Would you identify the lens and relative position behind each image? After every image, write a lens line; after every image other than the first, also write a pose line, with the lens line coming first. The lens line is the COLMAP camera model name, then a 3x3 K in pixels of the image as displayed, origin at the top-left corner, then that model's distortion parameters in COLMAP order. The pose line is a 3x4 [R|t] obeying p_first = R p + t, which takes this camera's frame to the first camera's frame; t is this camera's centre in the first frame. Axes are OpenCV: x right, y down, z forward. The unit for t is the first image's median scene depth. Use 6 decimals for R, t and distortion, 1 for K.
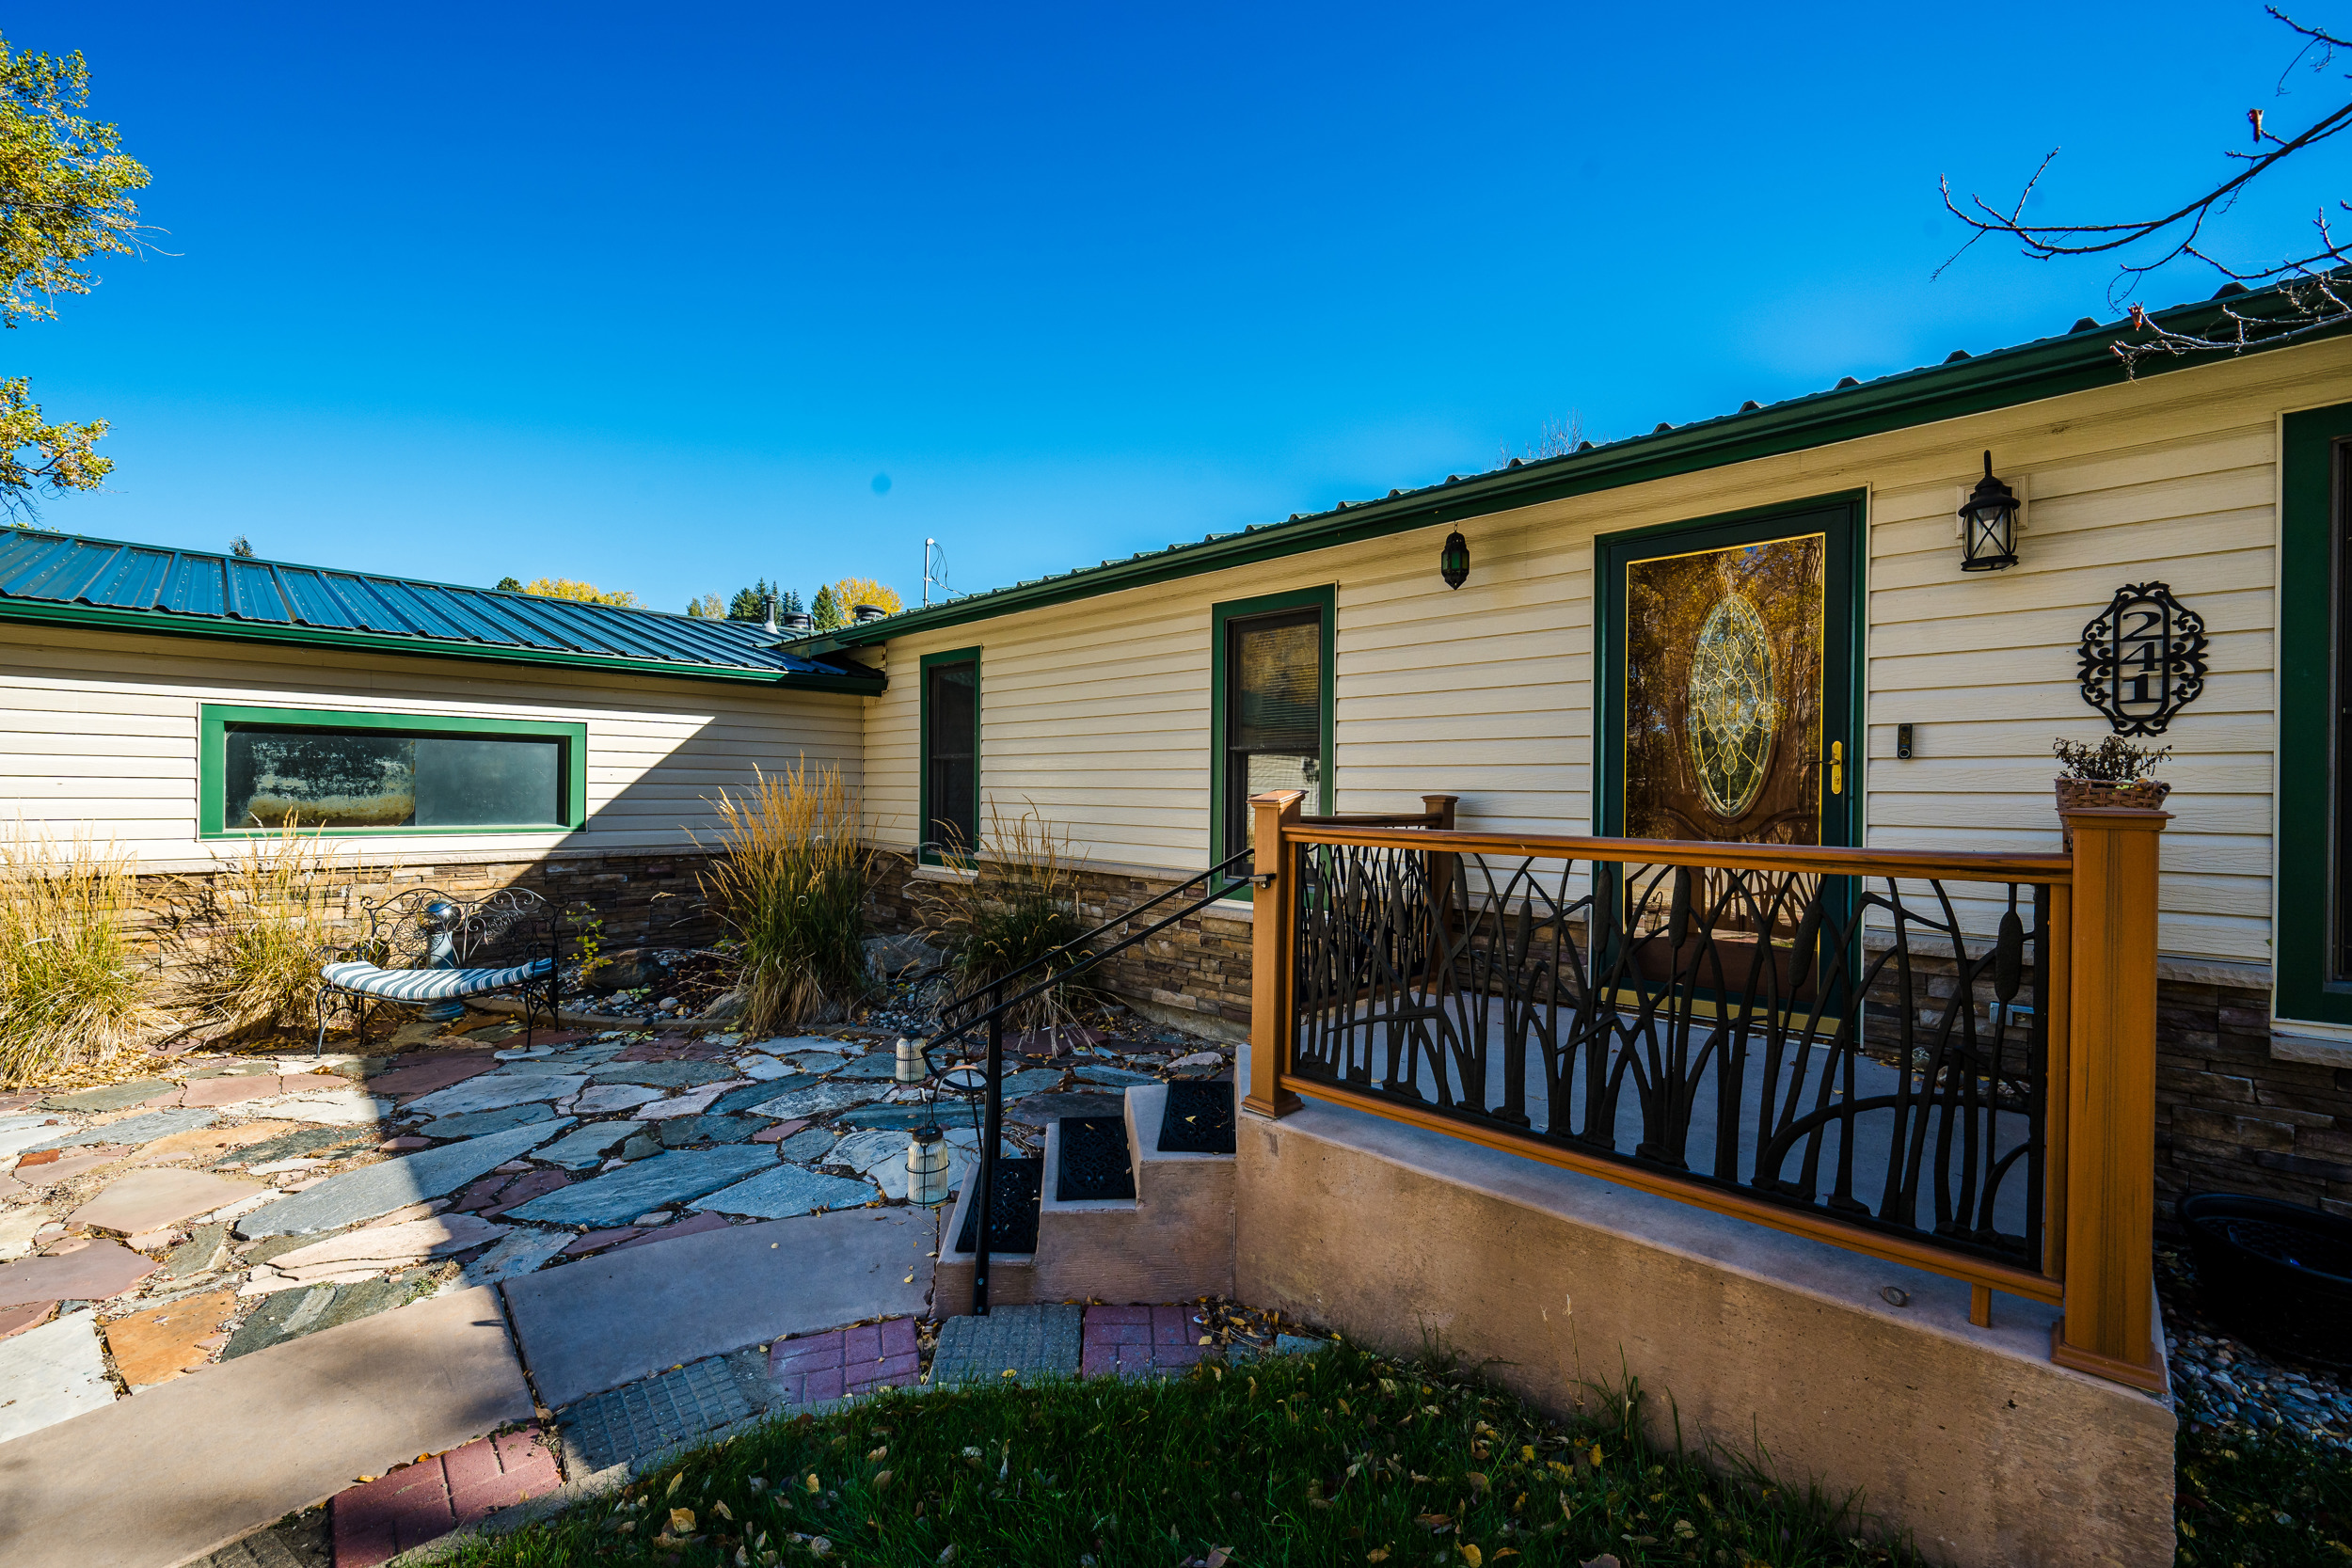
lens RADIAL K [[956.1, 0, 1182.2], [0, 956.1, 791.6], [0, 0, 1]] dist [-0.003423, -0.000453]
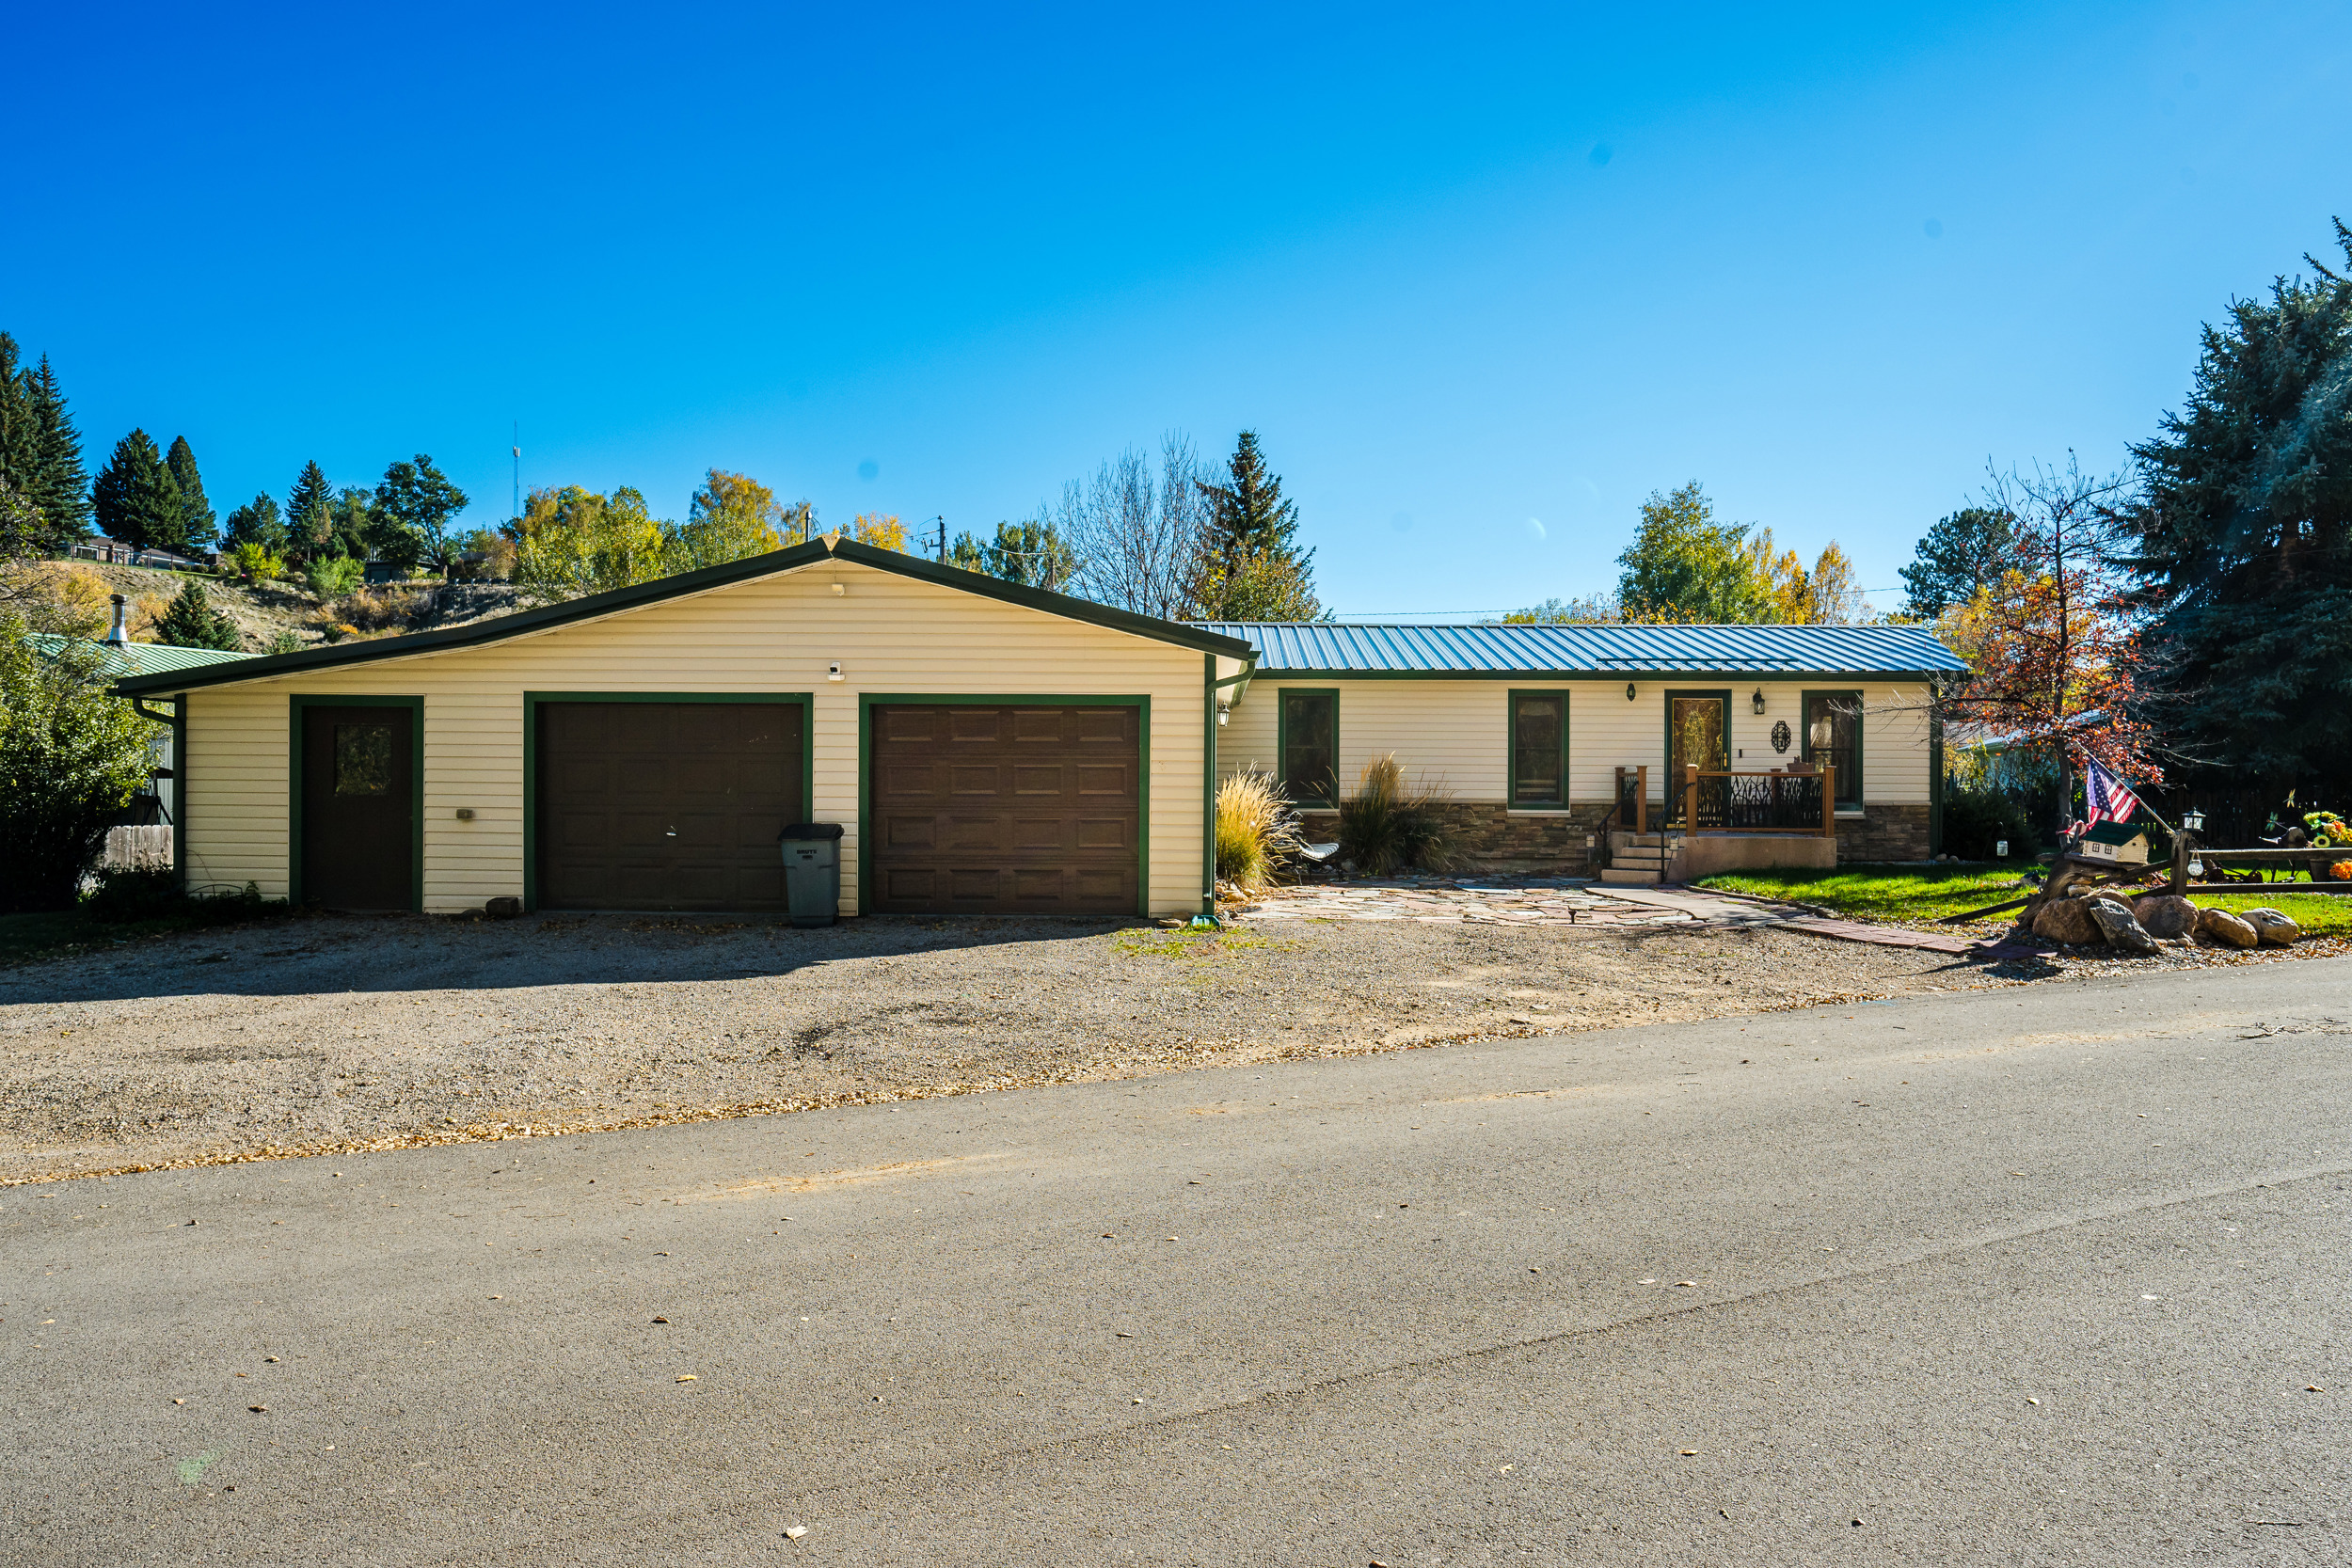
lens RADIAL K [[1621.7, 0, 1175.4], [0, 1621.7, 789.9], [0, 0, 1]] dist [0.002071, 0.001076]
pose [[0.727092, -0.005661, 0.686516, -3.291847], [0.001616, 0.999977, 0.006535, 0.030984], [-0.686538, -0.003642, 0.727085, -1.364429]]
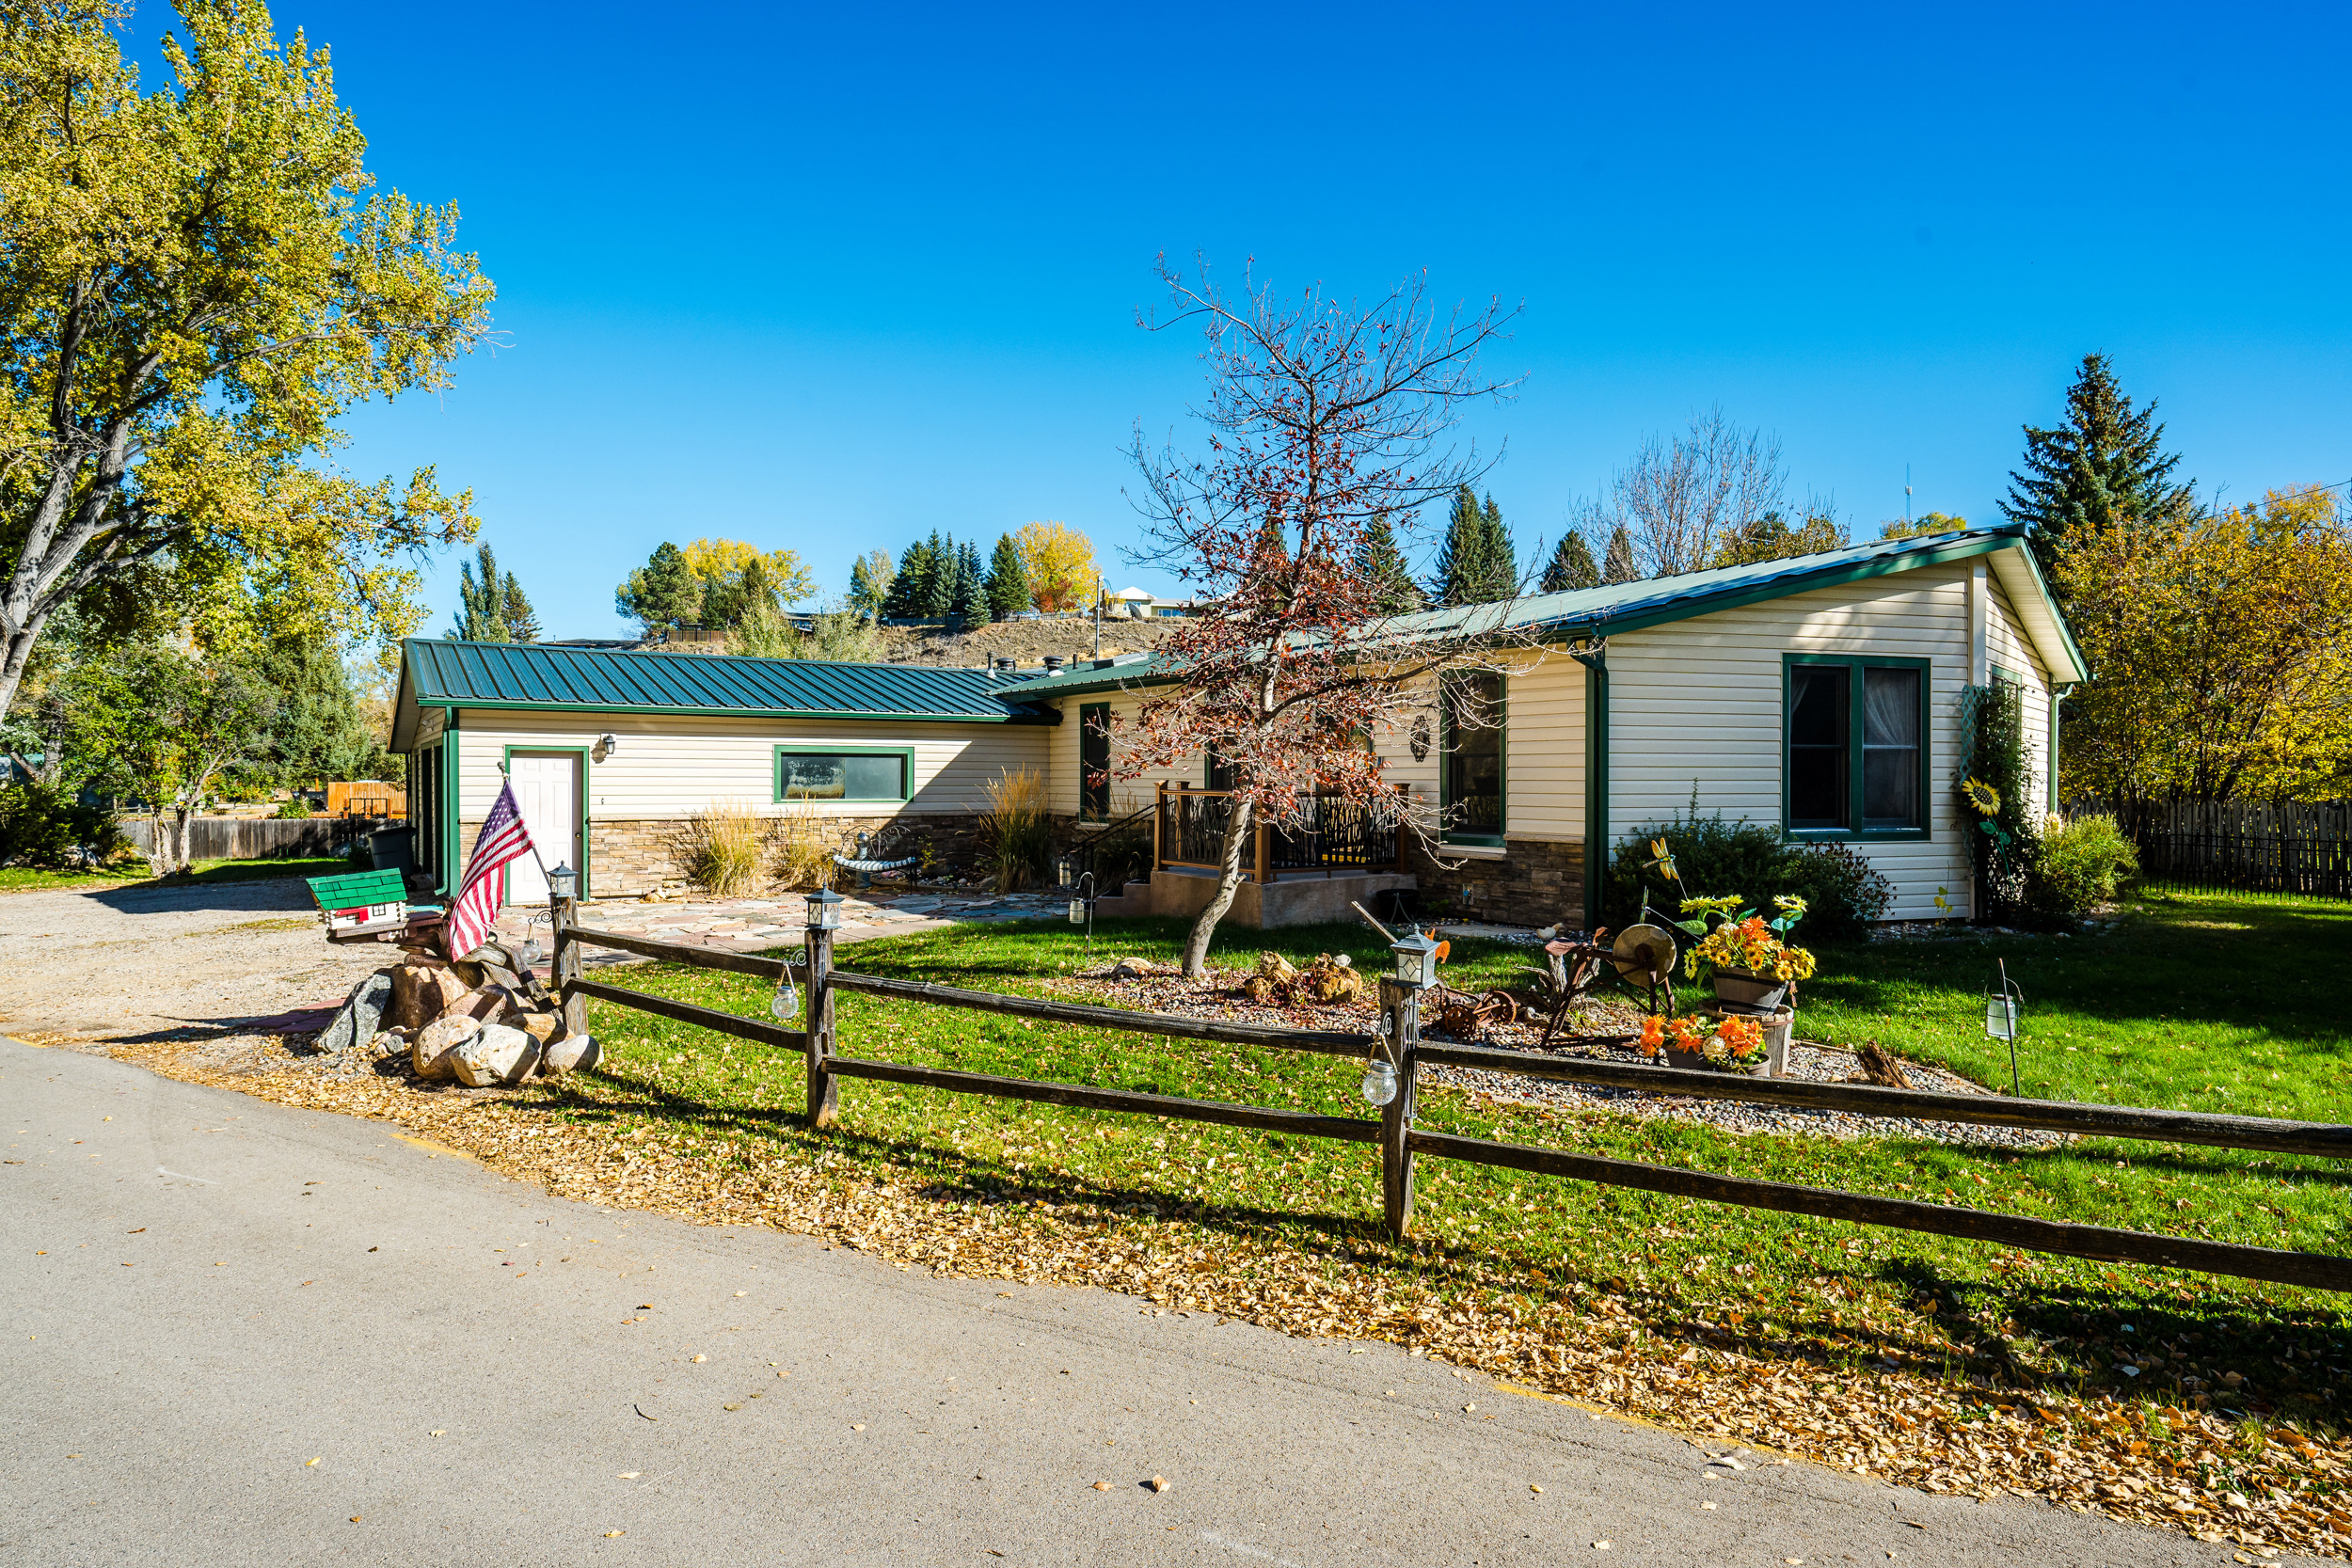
lens RADIAL K [[1308.7, 0, 1180.2], [0, 1308.7, 801.1], [0, 0, 1]] dist [0.001712, -0.000442]
pose [[0.974850, -0.002147, -0.222850, 0.604215], [0.005567, 0.999876, 0.014718, 0.002643], [0.222791, -0.015588, 0.974742, -1.790831]]
